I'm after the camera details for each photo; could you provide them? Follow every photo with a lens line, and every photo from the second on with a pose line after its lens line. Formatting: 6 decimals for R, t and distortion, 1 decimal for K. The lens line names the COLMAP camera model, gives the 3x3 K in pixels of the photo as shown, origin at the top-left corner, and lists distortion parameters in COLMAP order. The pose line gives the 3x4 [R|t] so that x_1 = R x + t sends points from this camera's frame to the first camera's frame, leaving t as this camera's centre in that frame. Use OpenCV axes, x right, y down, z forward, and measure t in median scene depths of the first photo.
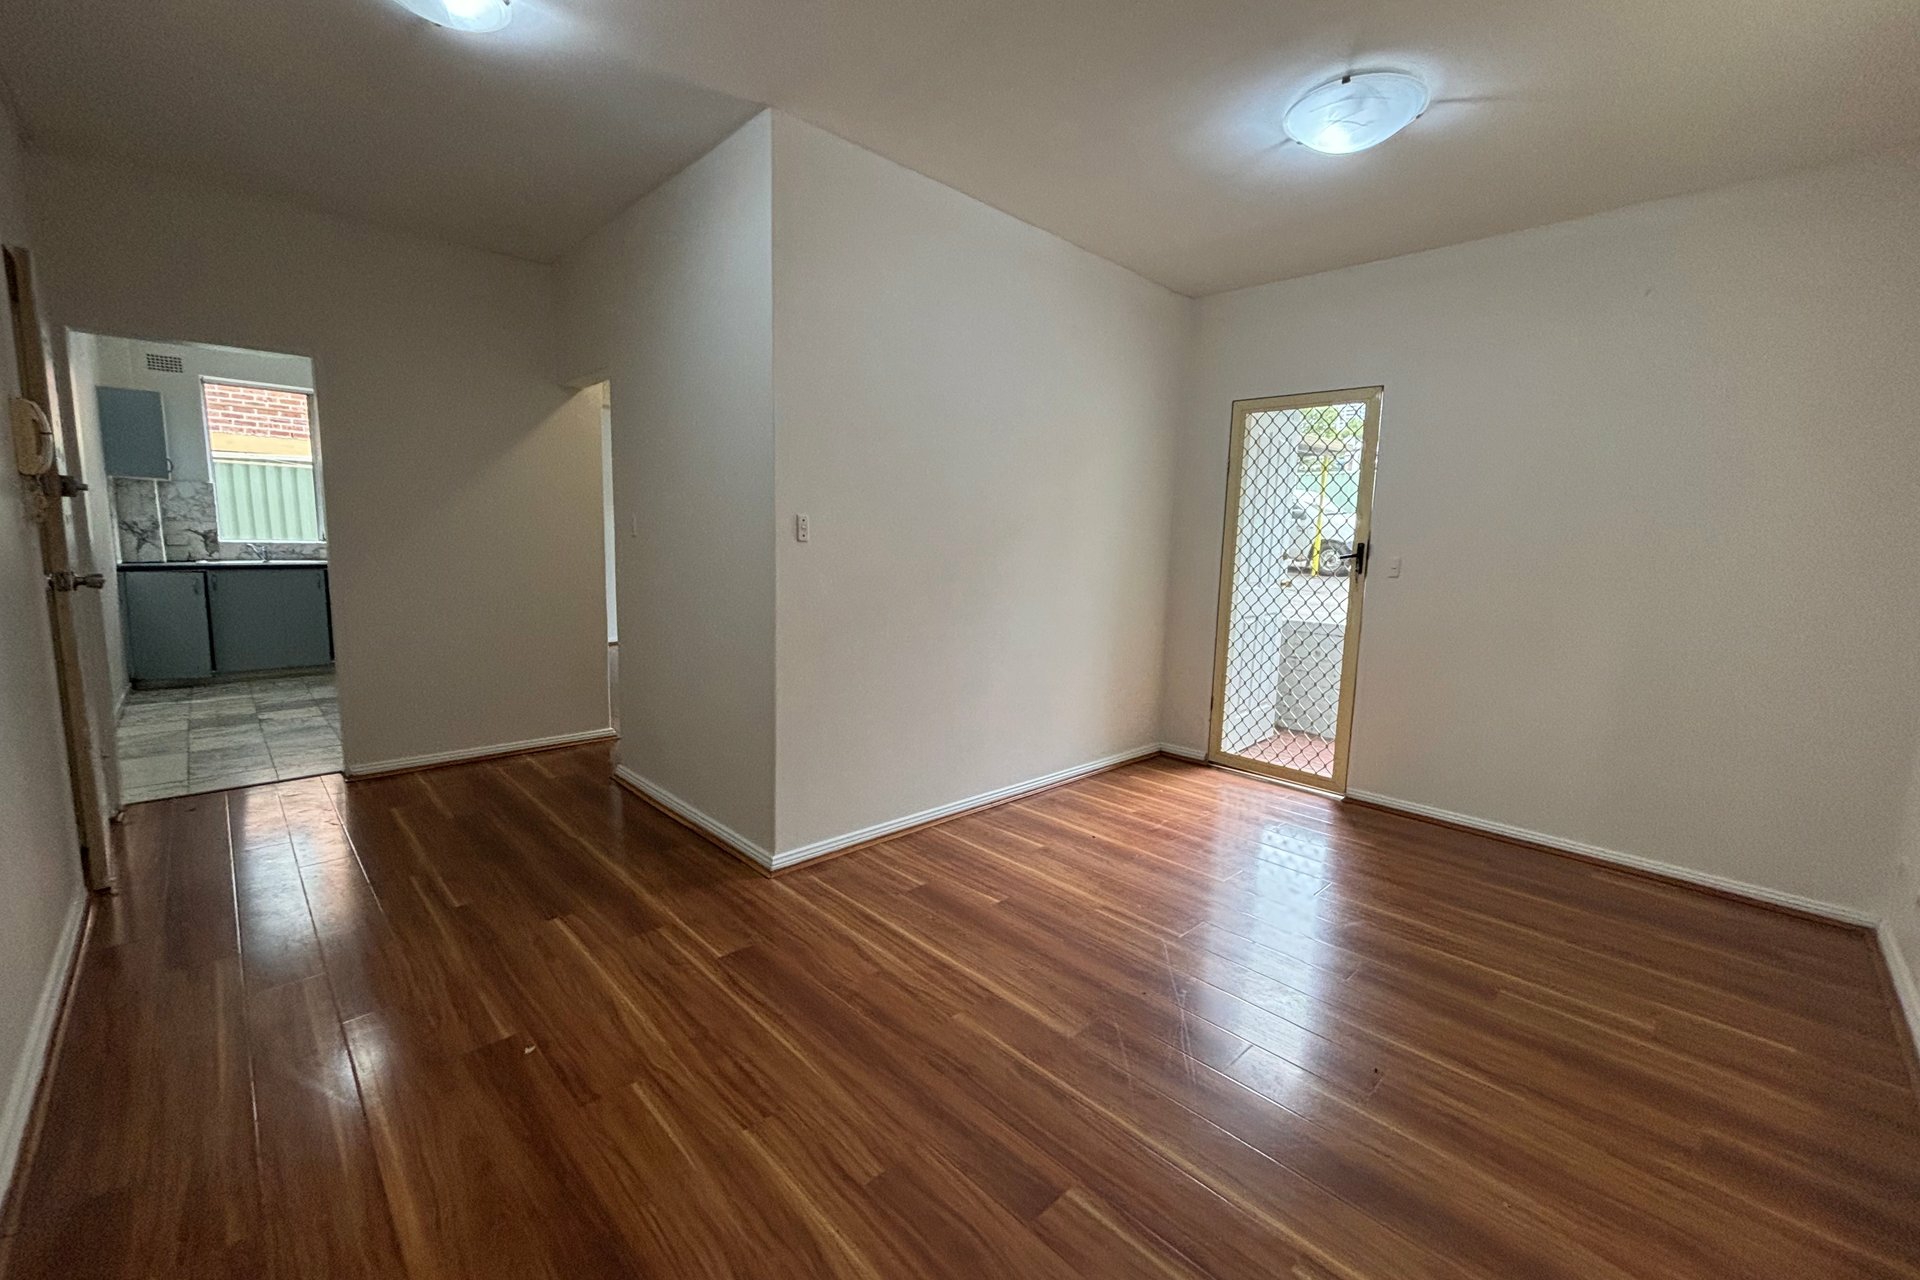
lens RADIAL K [[776.4, 0, 962.0], [0, 776.4, 645.7], [0, 0, 1]] dist [-0.000800, 0.000106]
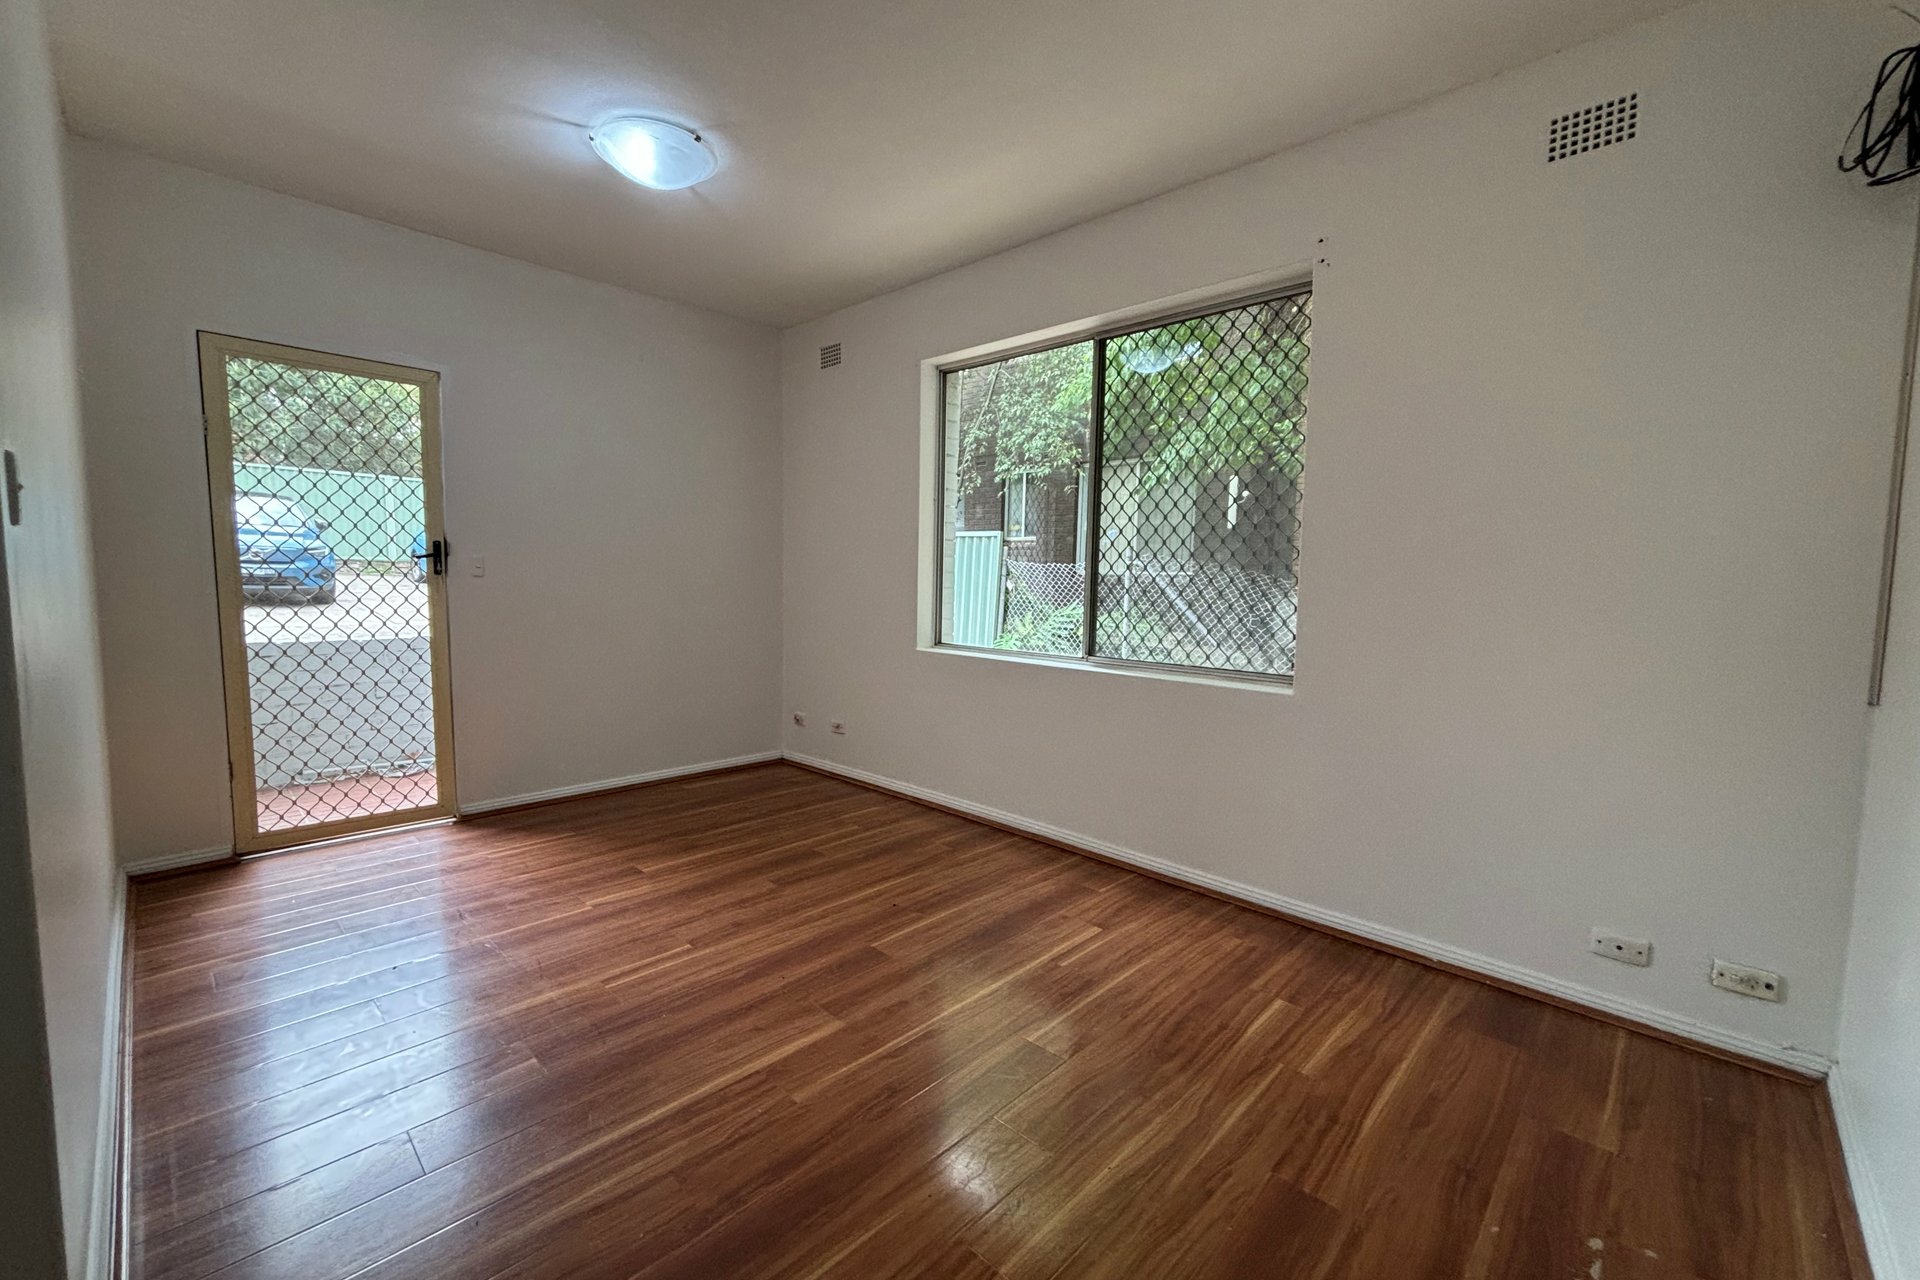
lens RADIAL K [[776.4, 0, 962.0], [0, 776.4, 645.7], [0, 0, 1]] dist [-0.000800, 0.000106]
pose [[-0.045587, -0.126538, 0.990914, -0.461168], [0.114668, 0.984726, 0.131023, -0.062978], [-0.992357, 0.119599, -0.030381, 0.449069]]
